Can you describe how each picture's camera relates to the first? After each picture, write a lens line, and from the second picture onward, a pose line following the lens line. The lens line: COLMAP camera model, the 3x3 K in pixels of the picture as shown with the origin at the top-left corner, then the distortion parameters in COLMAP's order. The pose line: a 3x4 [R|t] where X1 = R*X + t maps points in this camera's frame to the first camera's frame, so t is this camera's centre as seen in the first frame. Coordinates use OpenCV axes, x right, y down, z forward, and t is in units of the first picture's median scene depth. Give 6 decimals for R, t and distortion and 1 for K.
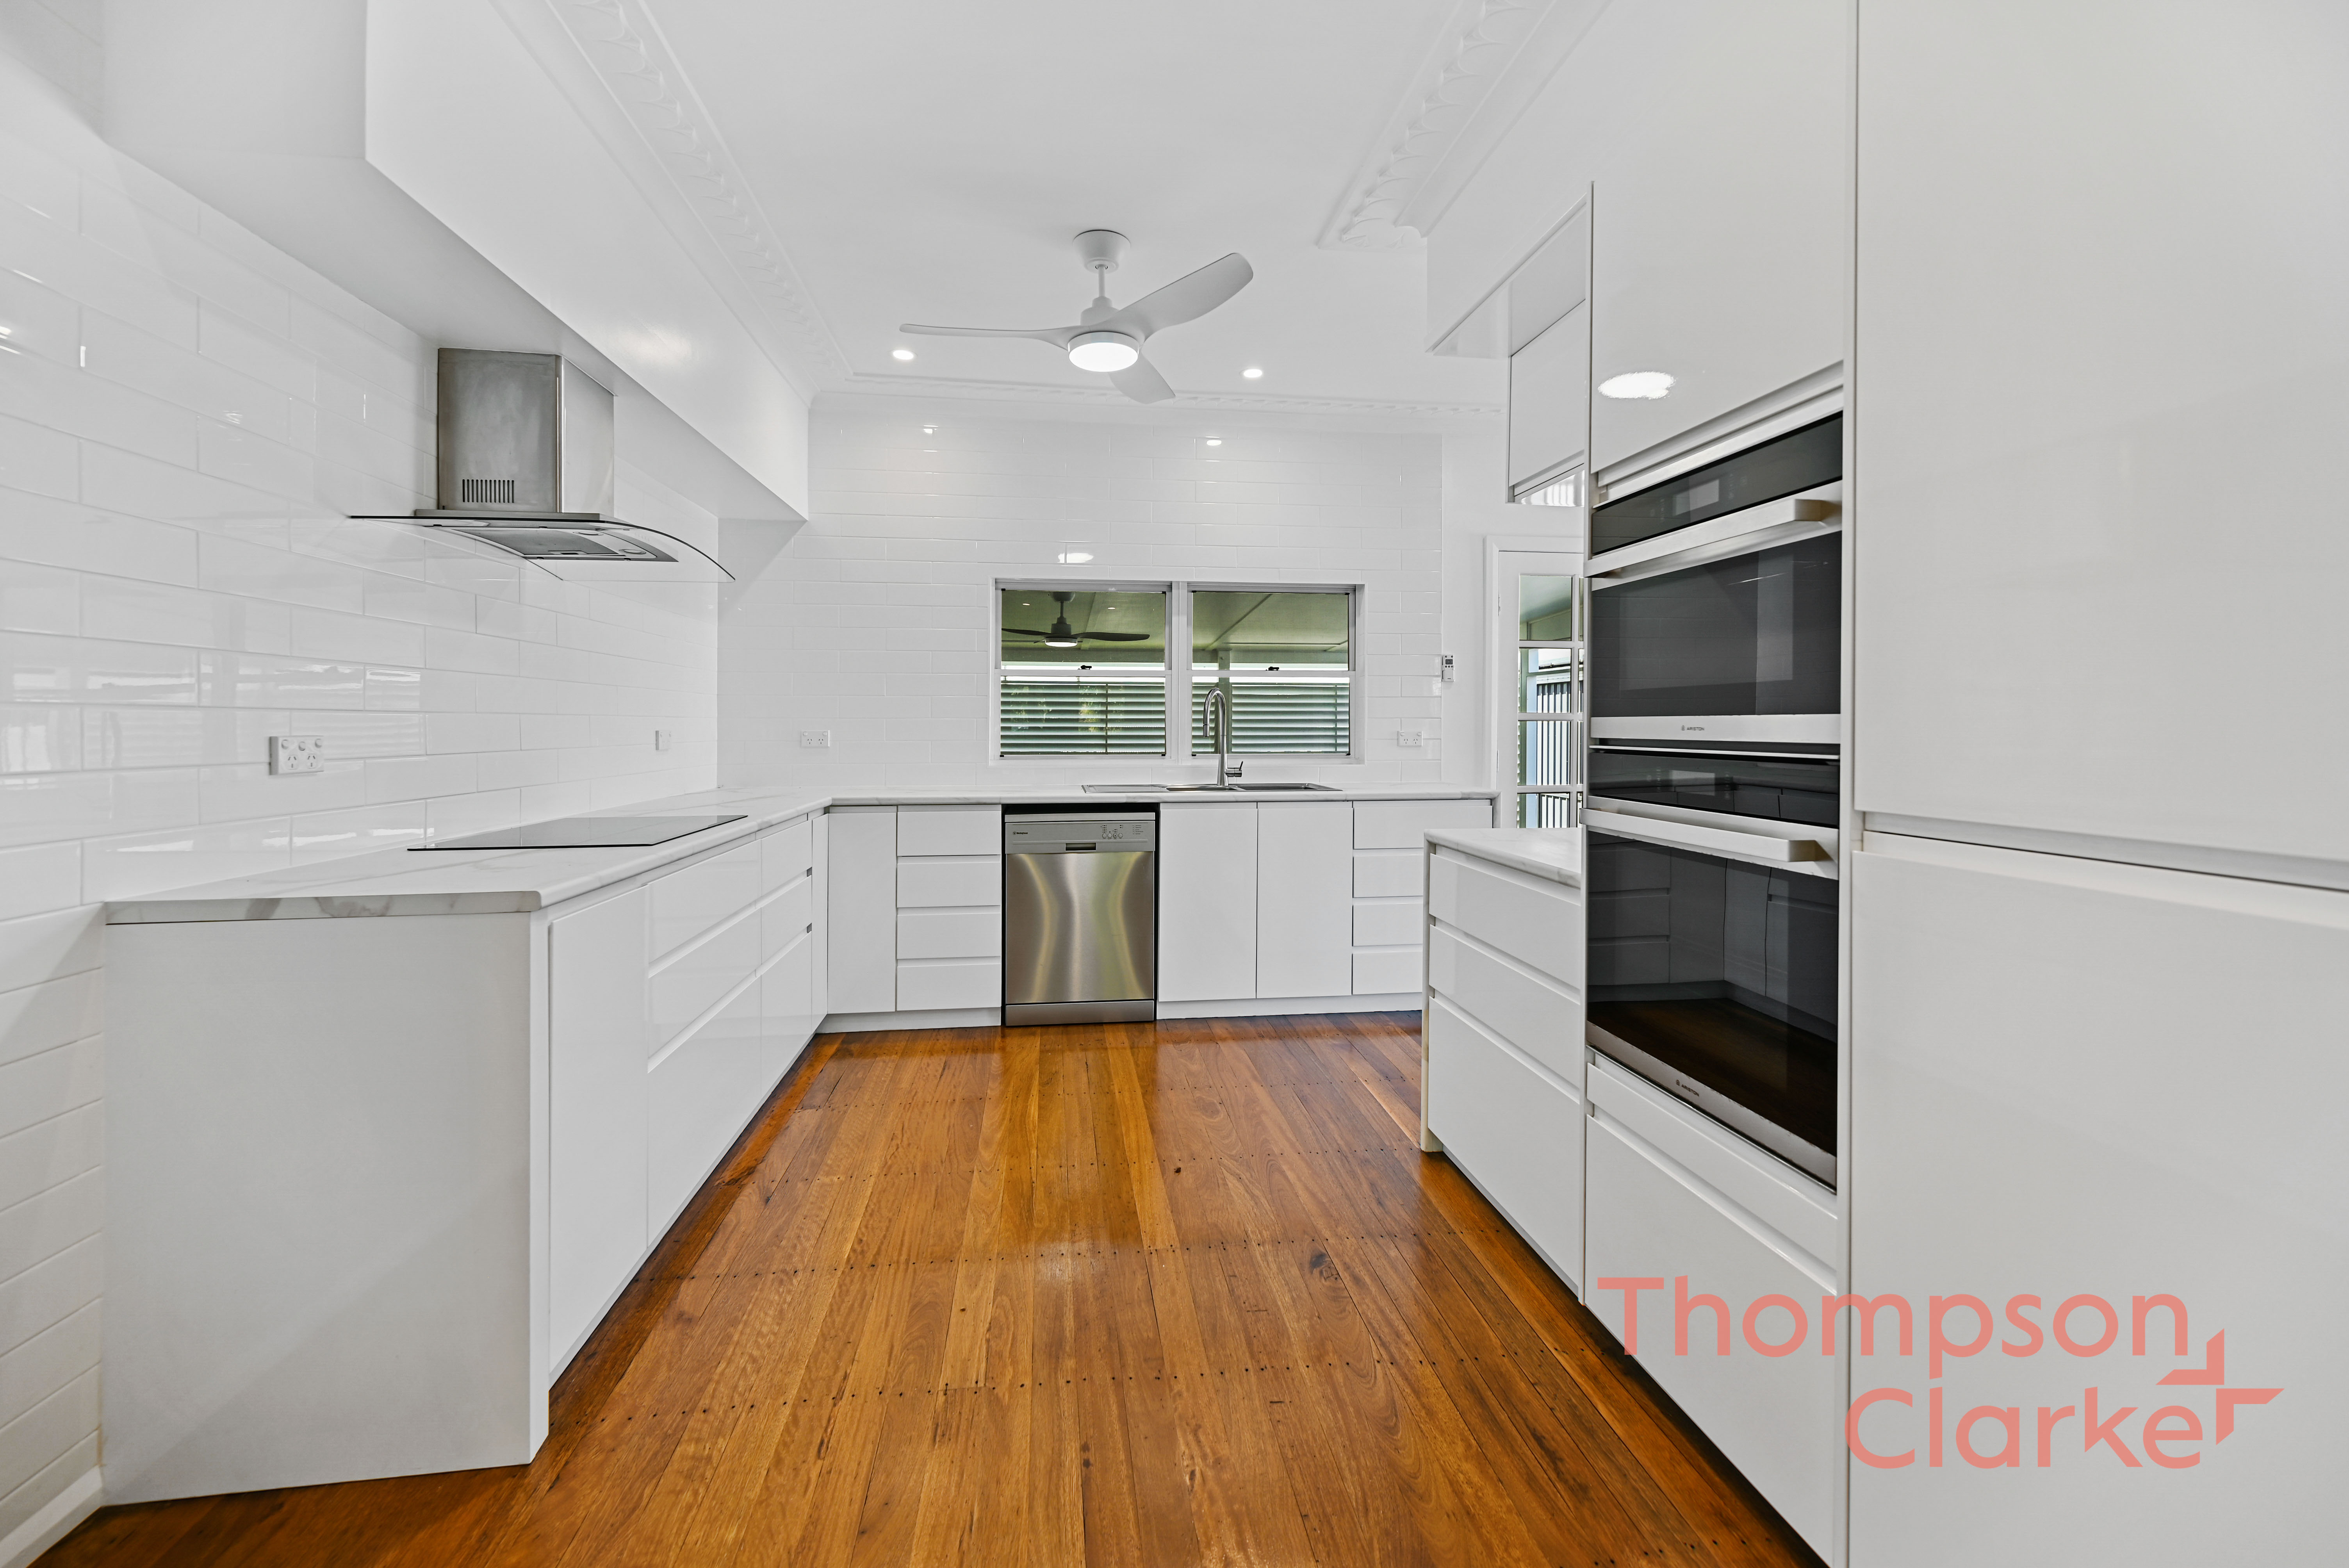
lens RADIAL K [[970.5, 0, 1178.0], [0, 970.5, 755.1], [0, 0, 1]] dist [-0.000040, -0.000019]
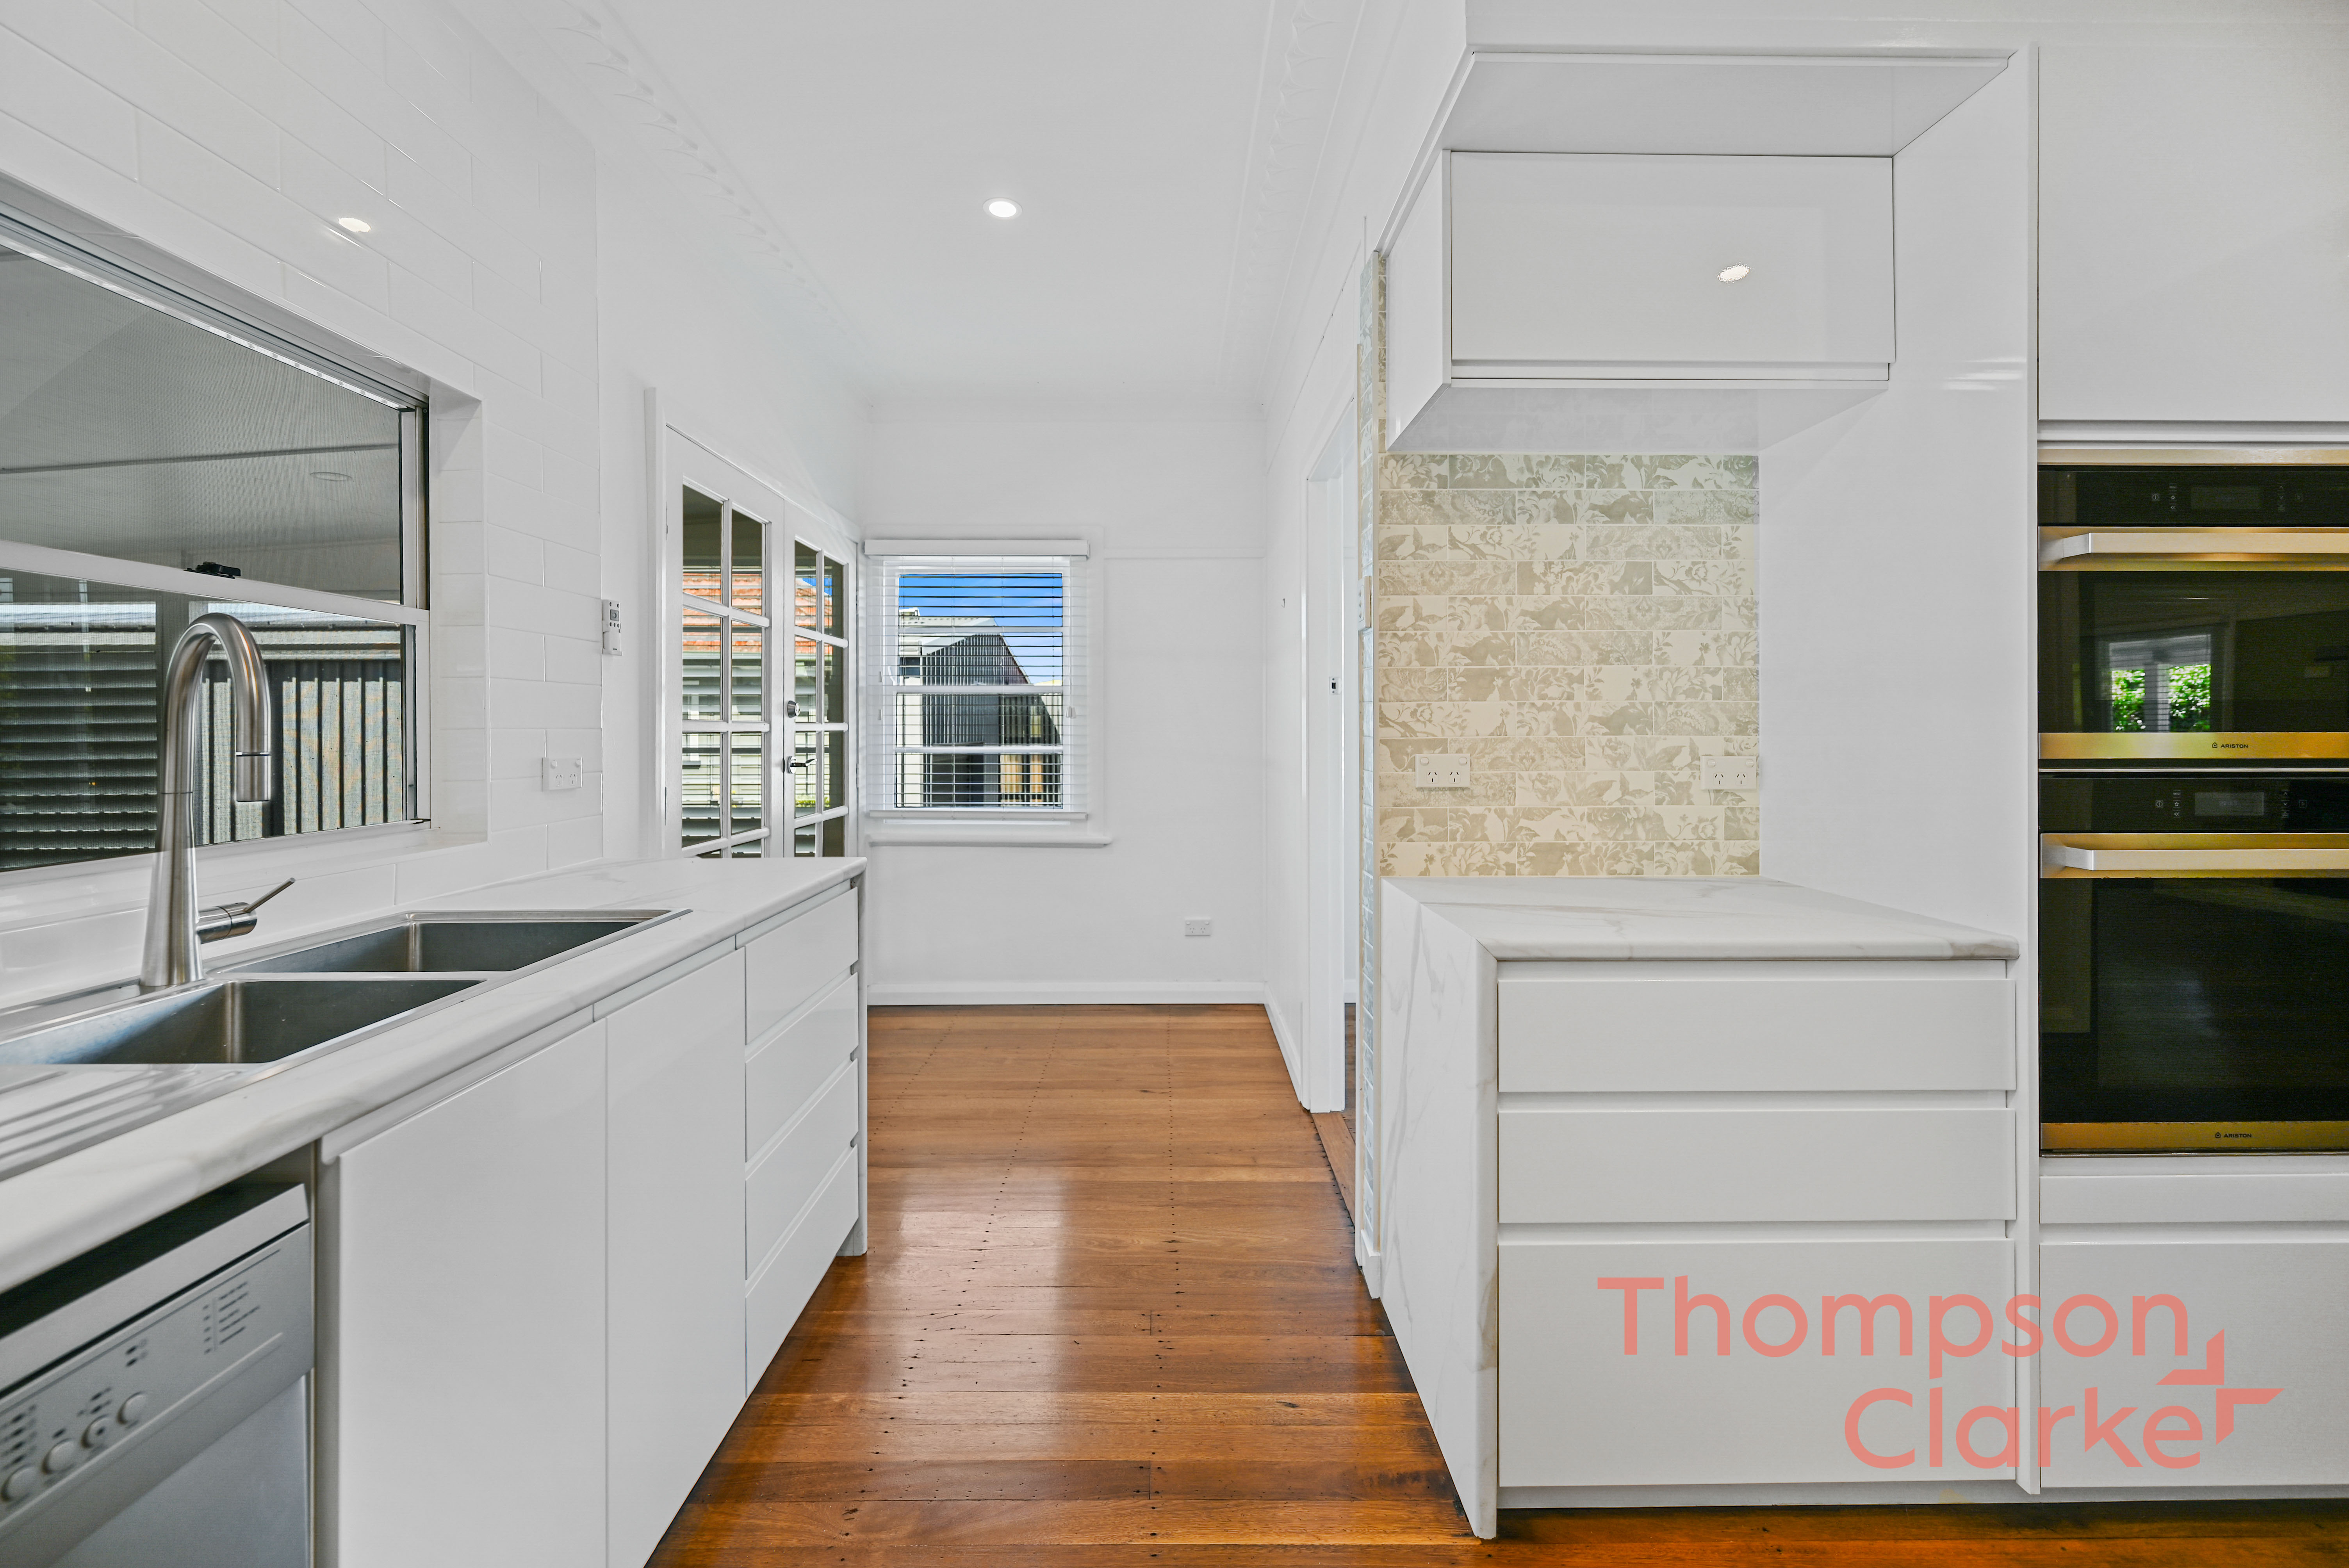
lens RADIAL K [[970.5, 0, 1178.0], [0, 970.5, 755.1], [0, 0, 1]] dist [-0.000040, -0.000019]
pose [[0.115231, -0.026012, 0.992998, -0.411457], [0.035795, 0.999117, 0.022018, -0.061451], [-0.992694, 0.033007, 0.116060, 1.550599]]
